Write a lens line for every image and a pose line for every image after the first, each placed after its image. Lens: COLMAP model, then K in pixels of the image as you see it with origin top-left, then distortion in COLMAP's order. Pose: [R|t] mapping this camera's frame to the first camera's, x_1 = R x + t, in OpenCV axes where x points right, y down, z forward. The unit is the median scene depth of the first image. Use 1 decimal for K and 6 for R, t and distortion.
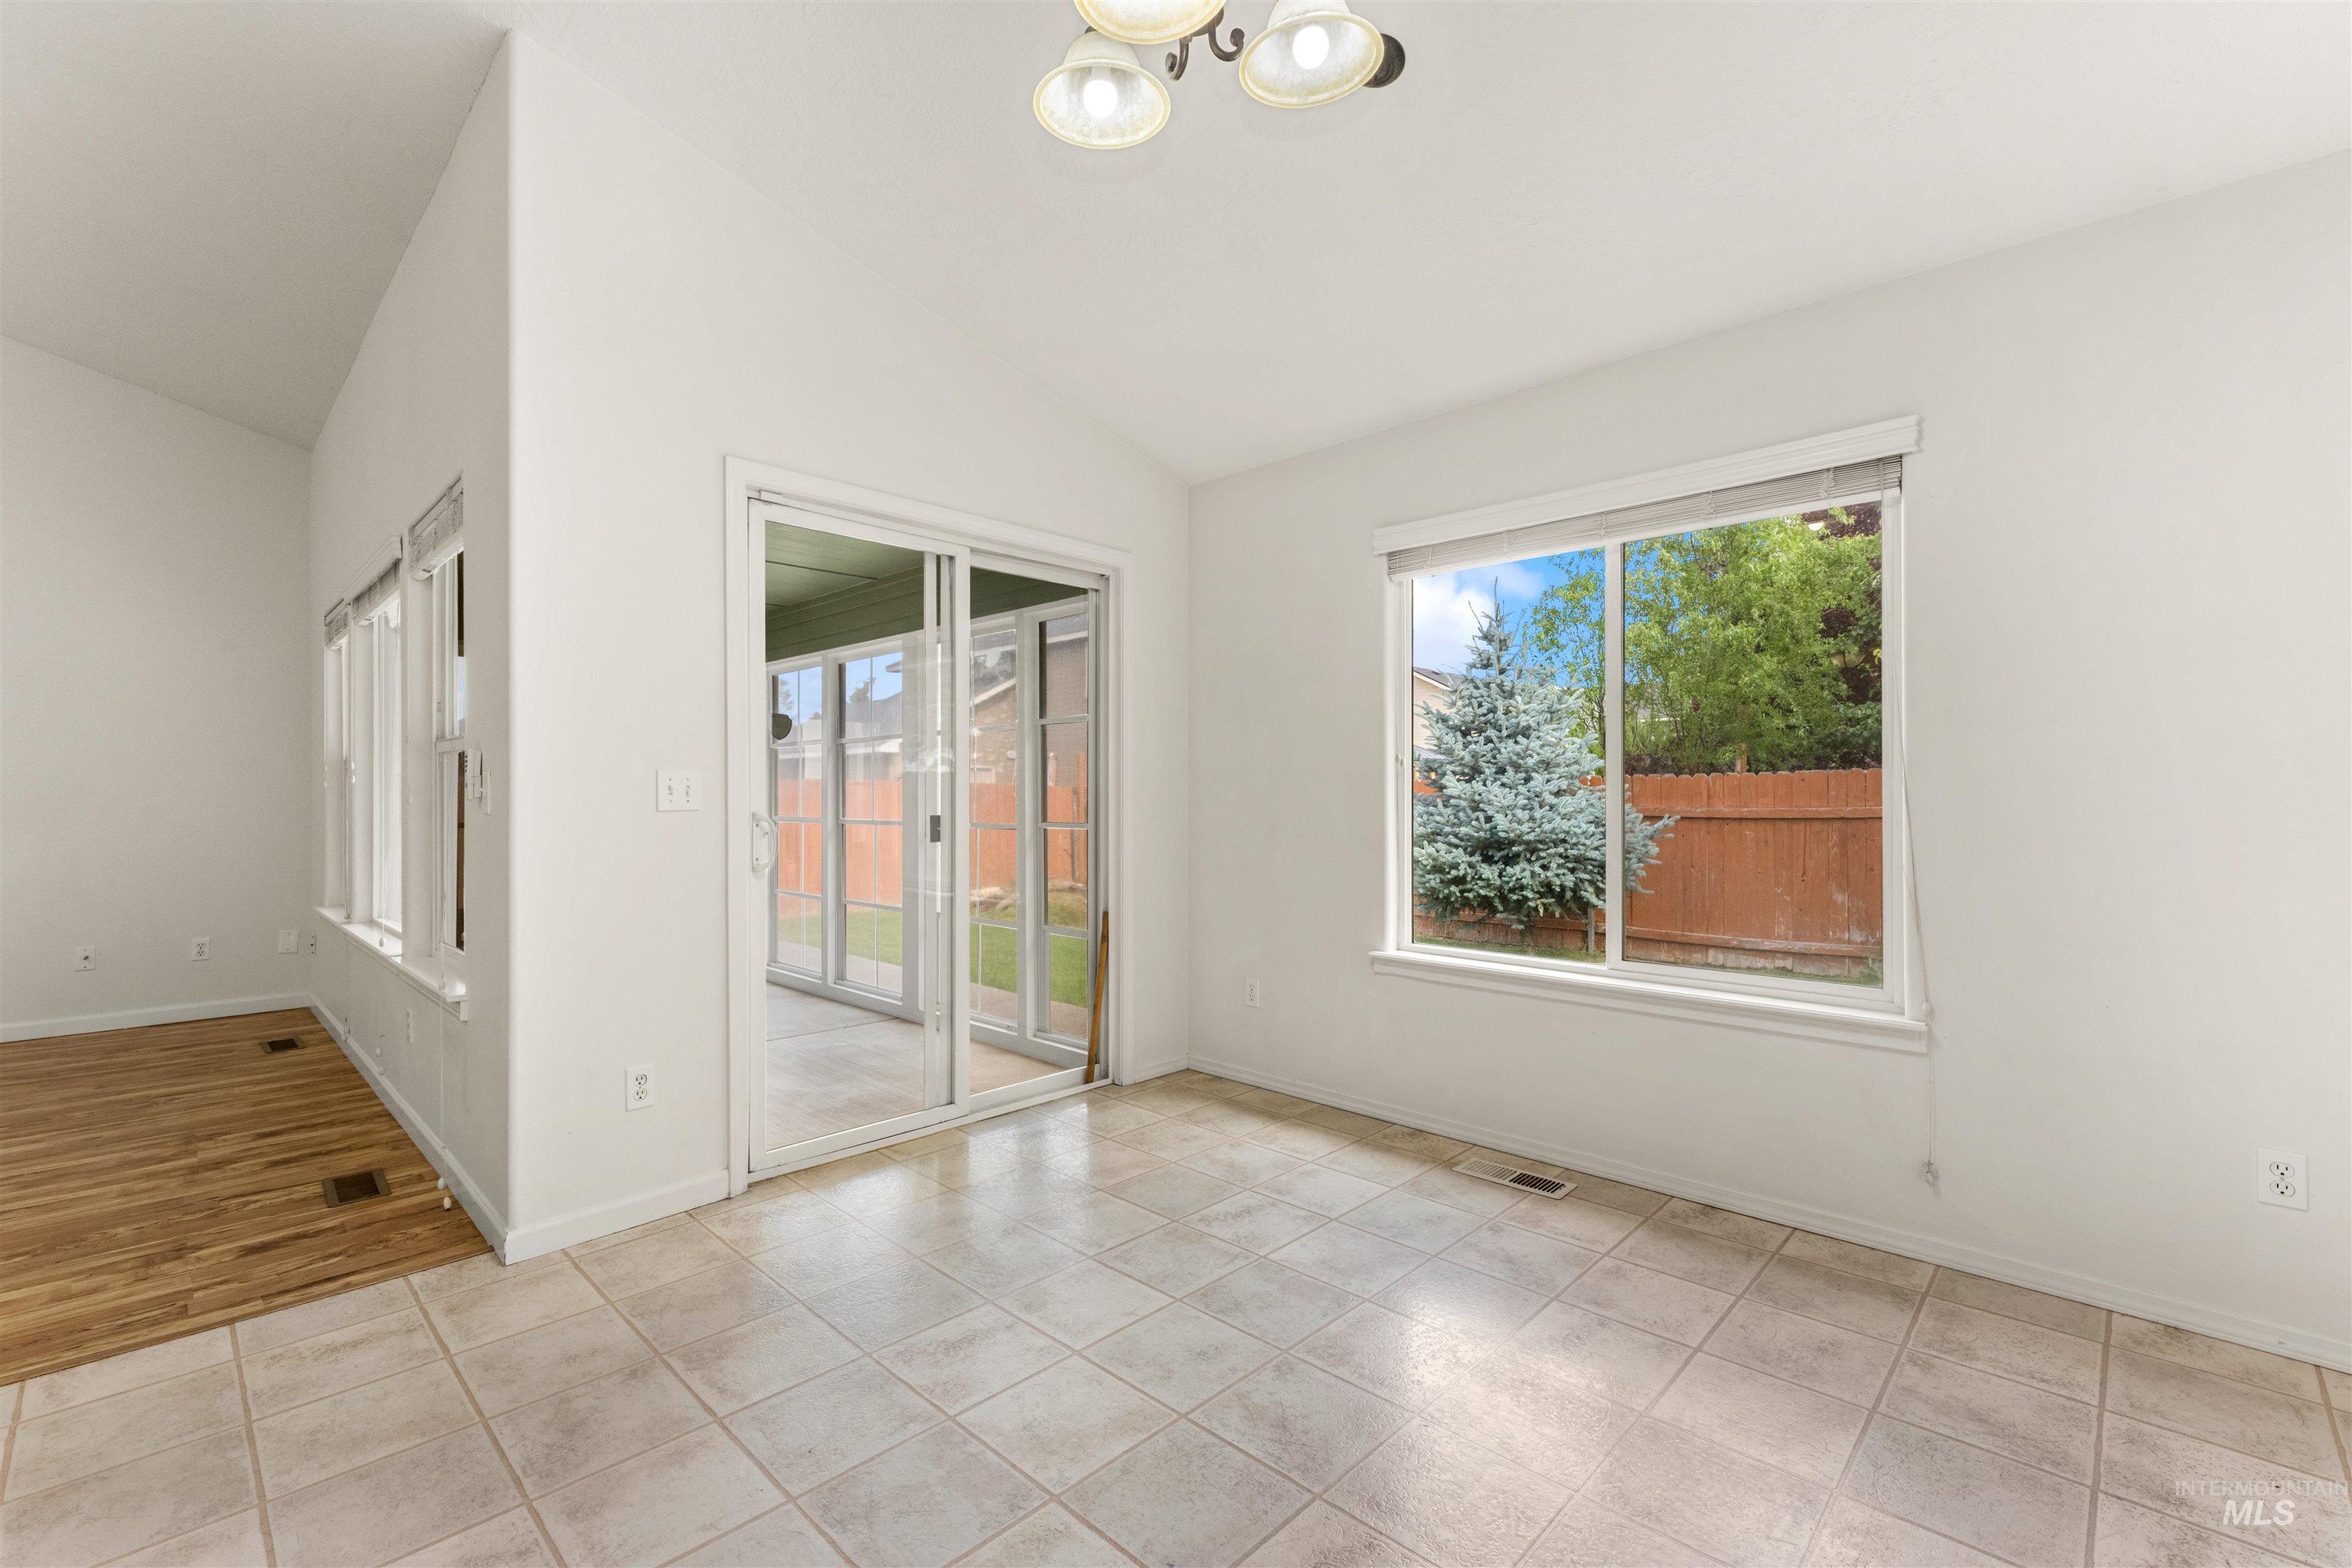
lens RADIAL K [[1007.0, 0, 1165.4], [0, 1007.0, 799.6], [0, 0, 1]] dist [0.000788, 0.000665]
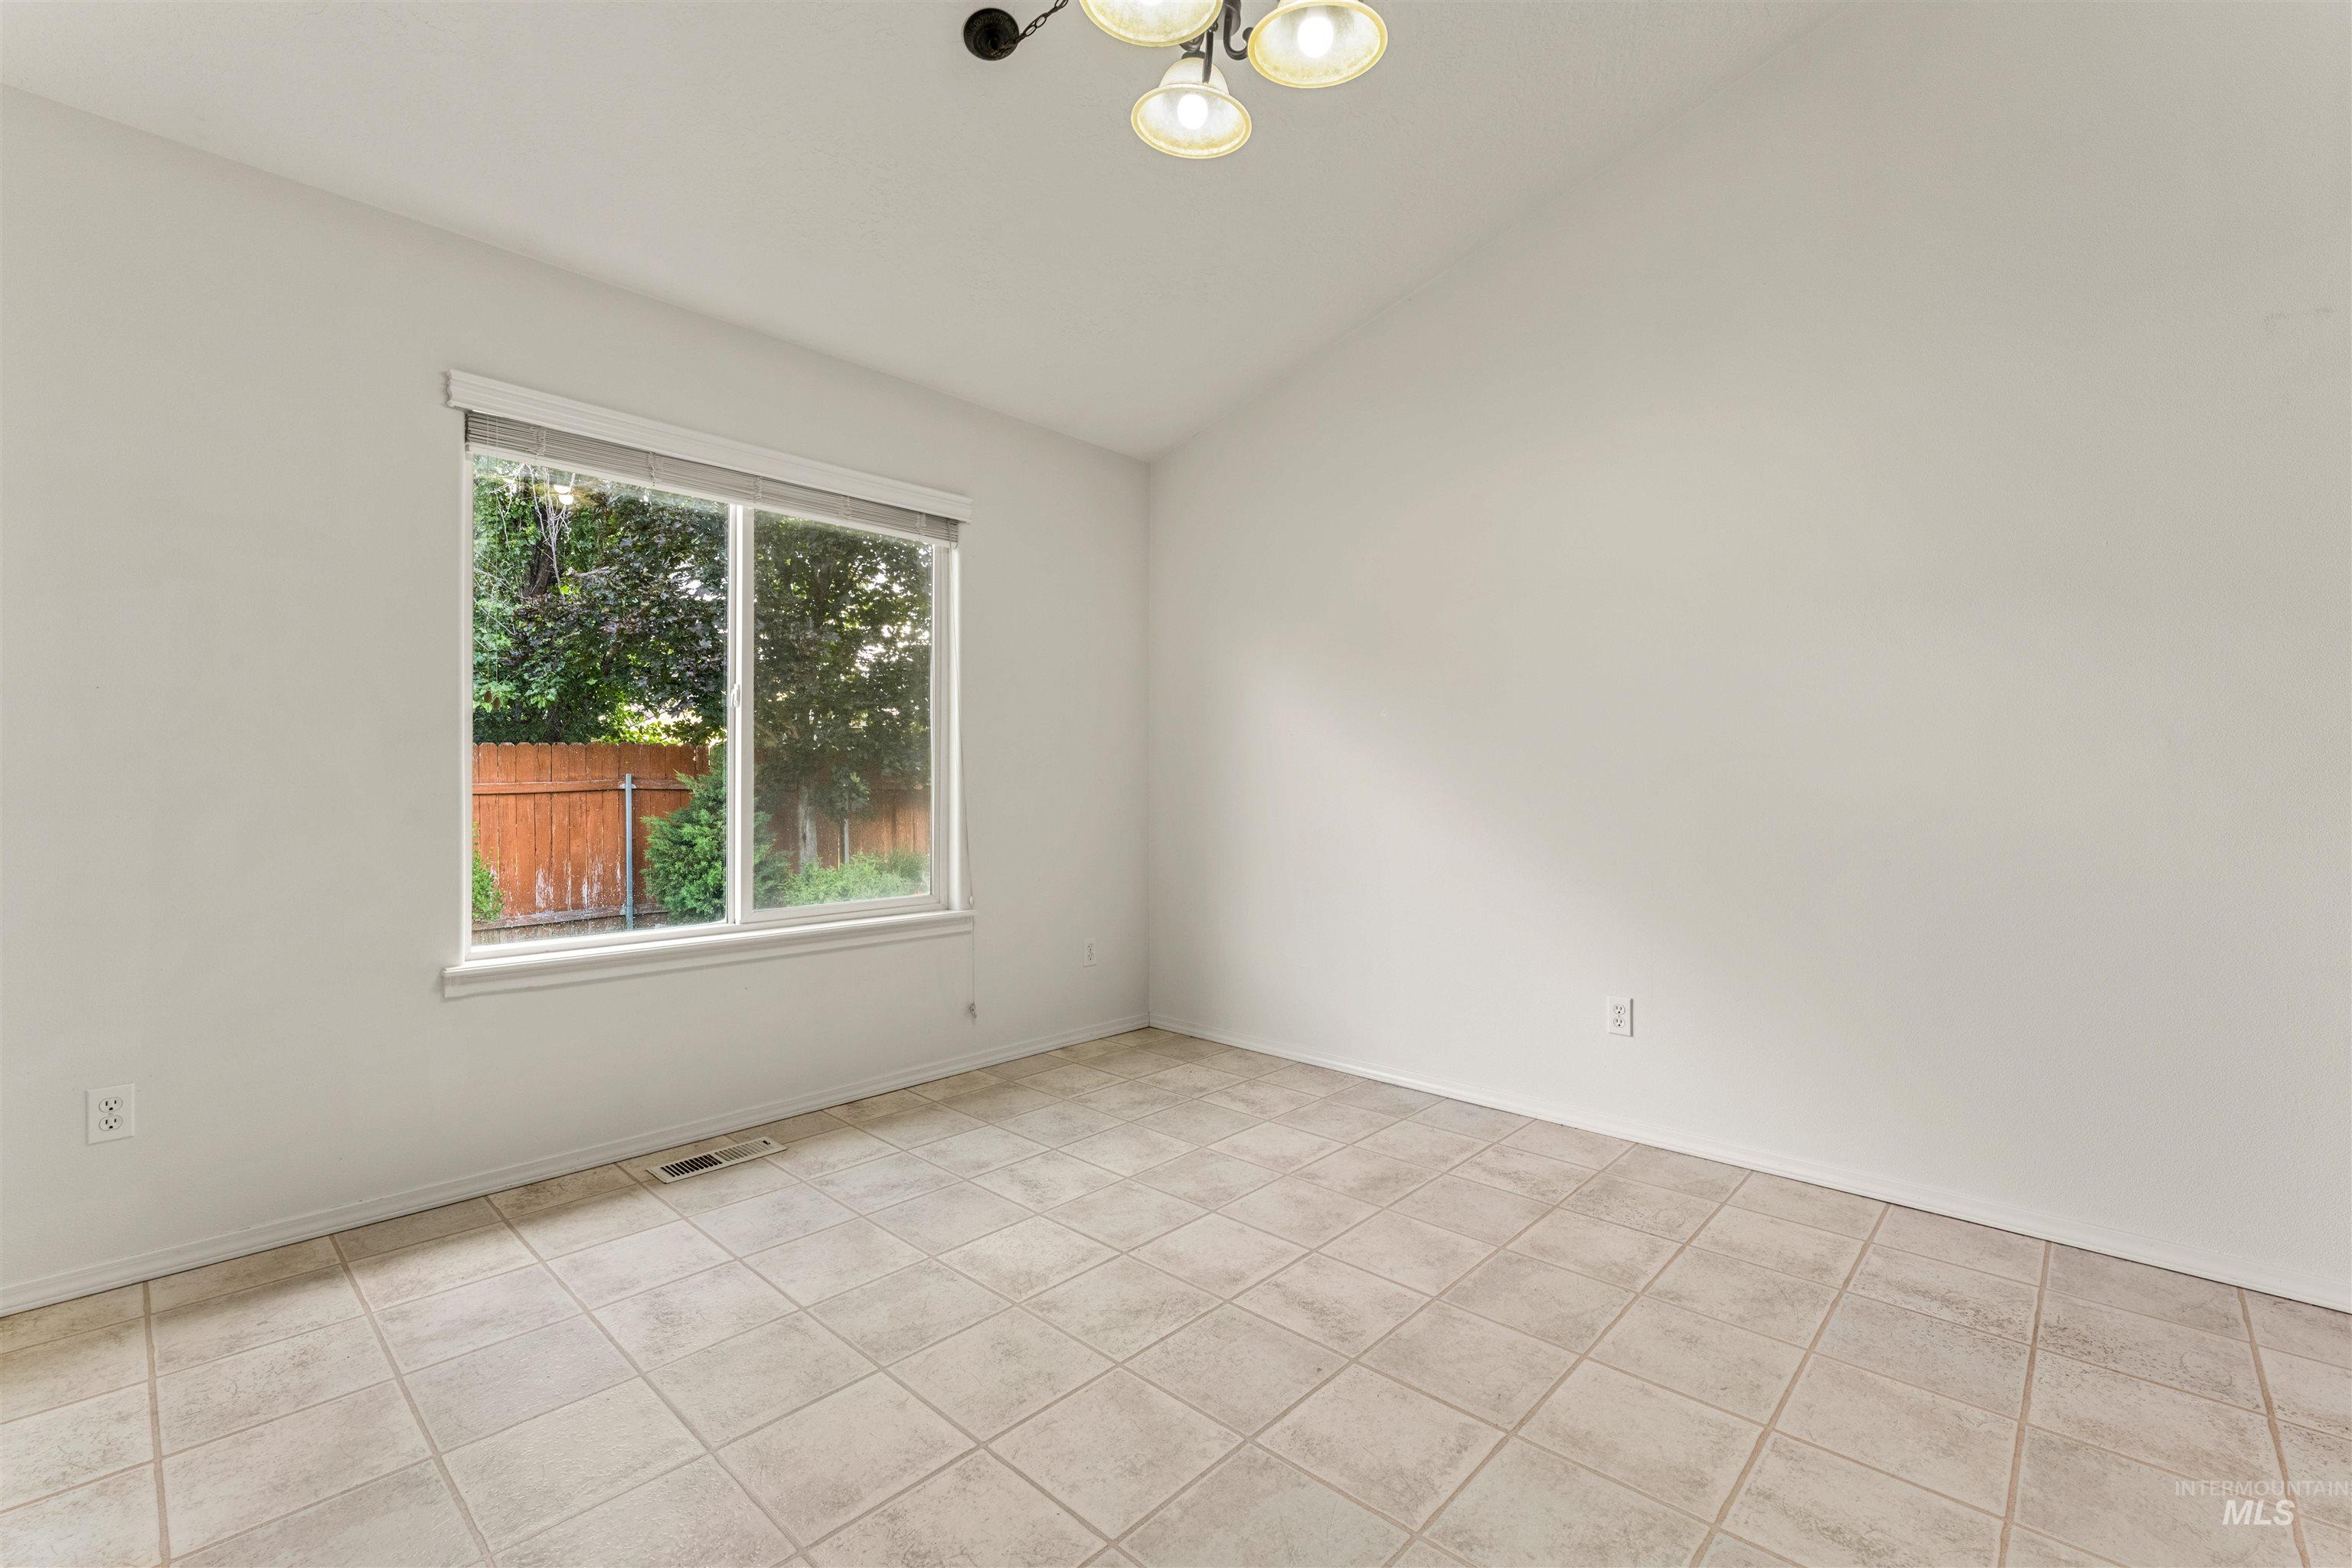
lens RADIAL K [[1006.7, 0, 1176.0], [0, 1006.7, 784.0], [0, 0, 1]] dist [-0.002075, -0.000528]
pose [[-0.026207, -0.010428, 0.999602, -0.706029], [-0.002747, 0.999943, 0.010359, 0.018265], [-0.999653, -0.002474, -0.026234, 0.707960]]
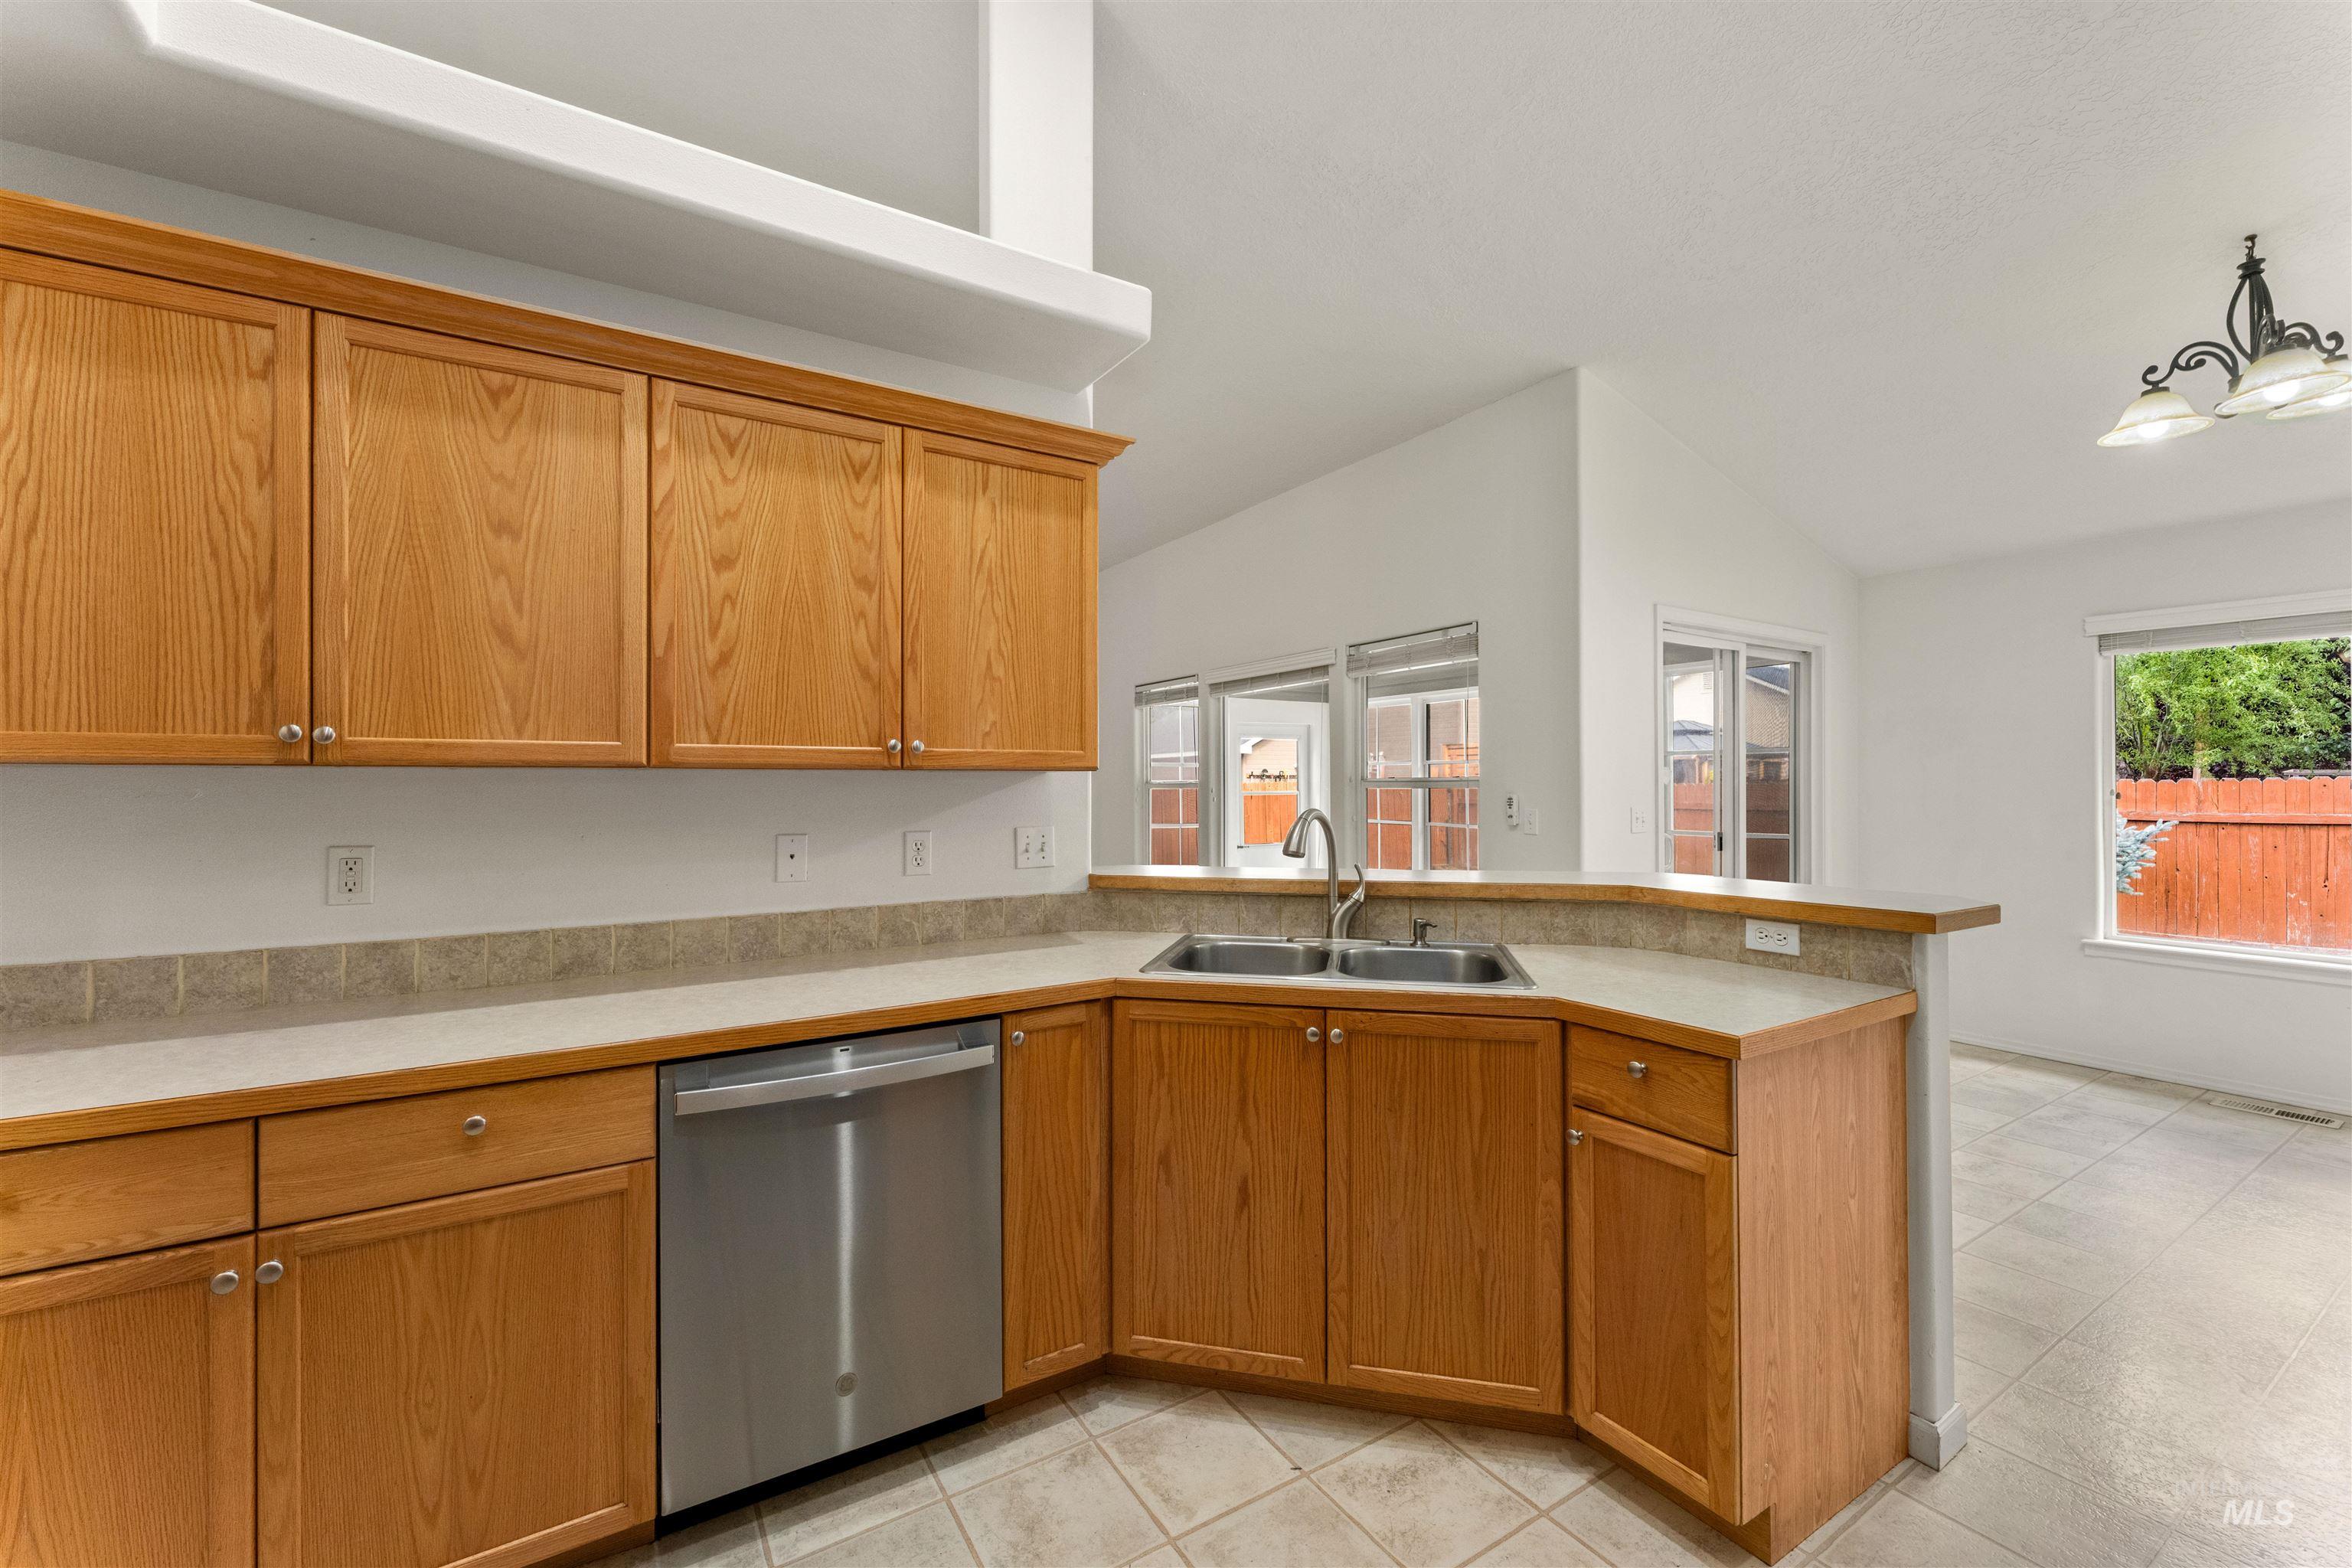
lens RADIAL K [[948.1, 0, 1167.0], [0, 948.1, 792.7], [0, 0, 1]] dist [0.002150, -0.000812]
pose [[0.971000, 0.002794, -0.239061, -0.910881], [-0.000598, 0.999957, 0.009259, -0.073531], [0.239077, -0.008847, 0.970960, -0.673212]]
